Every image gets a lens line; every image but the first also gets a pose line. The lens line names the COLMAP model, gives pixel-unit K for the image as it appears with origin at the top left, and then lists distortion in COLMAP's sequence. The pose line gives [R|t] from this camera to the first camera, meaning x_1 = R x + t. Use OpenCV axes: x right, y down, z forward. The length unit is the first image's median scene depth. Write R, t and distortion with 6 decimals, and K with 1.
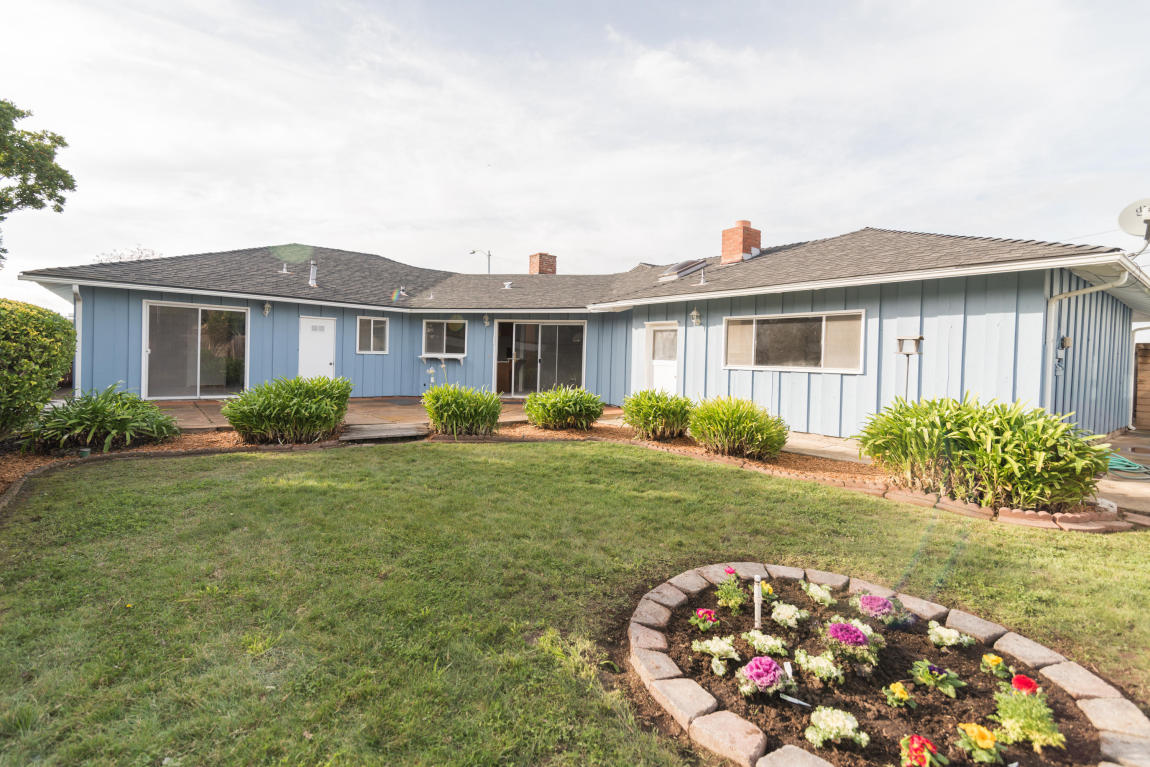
lens RADIAL K [[548.4, 0, 579.6], [0, 548.4, 378.7], [0, 0, 1]] dist [0.006369, 0.000000]
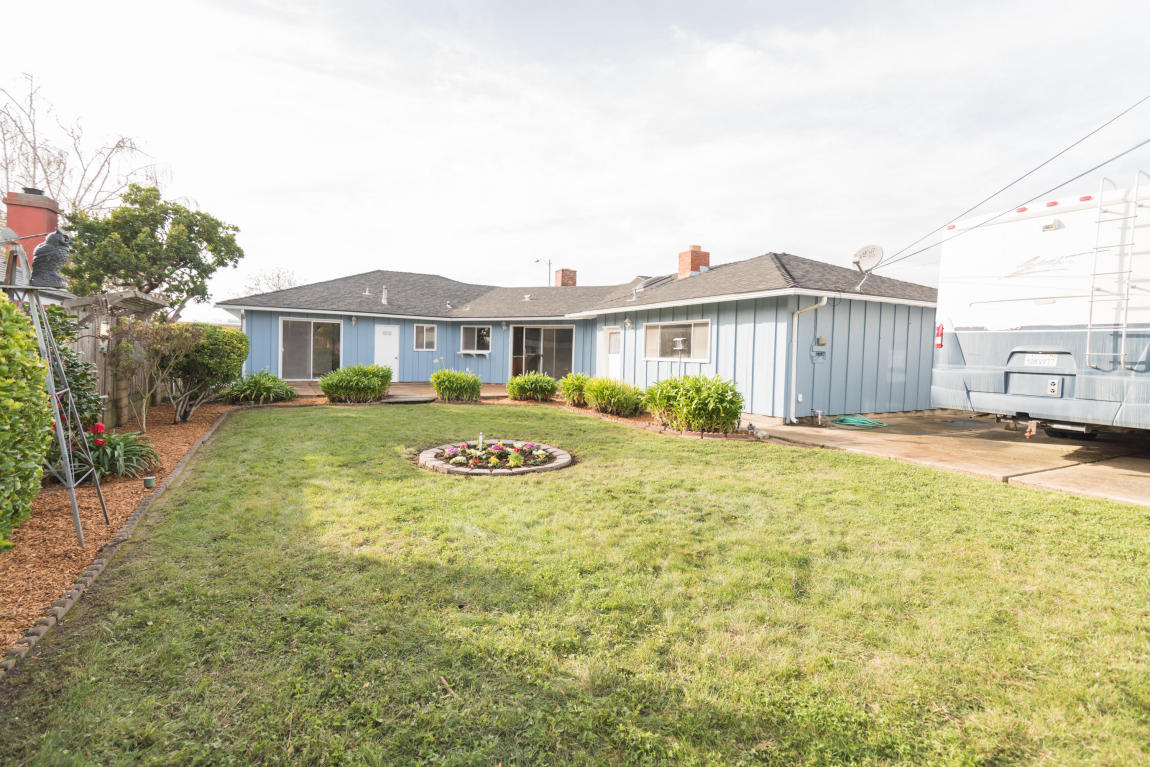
lens RADIAL K [[548.4, 0, 571.6], [0, 548.4, 381.9], [0, 0, 1]] dist [0.006369, 0.000000]
pose [[0.982933, 0.006165, -0.183860, 0.278659], [-0.003968, 0.999916, 0.012315, 0.017321], [0.183921, -0.011375, 0.982875, -0.342944]]
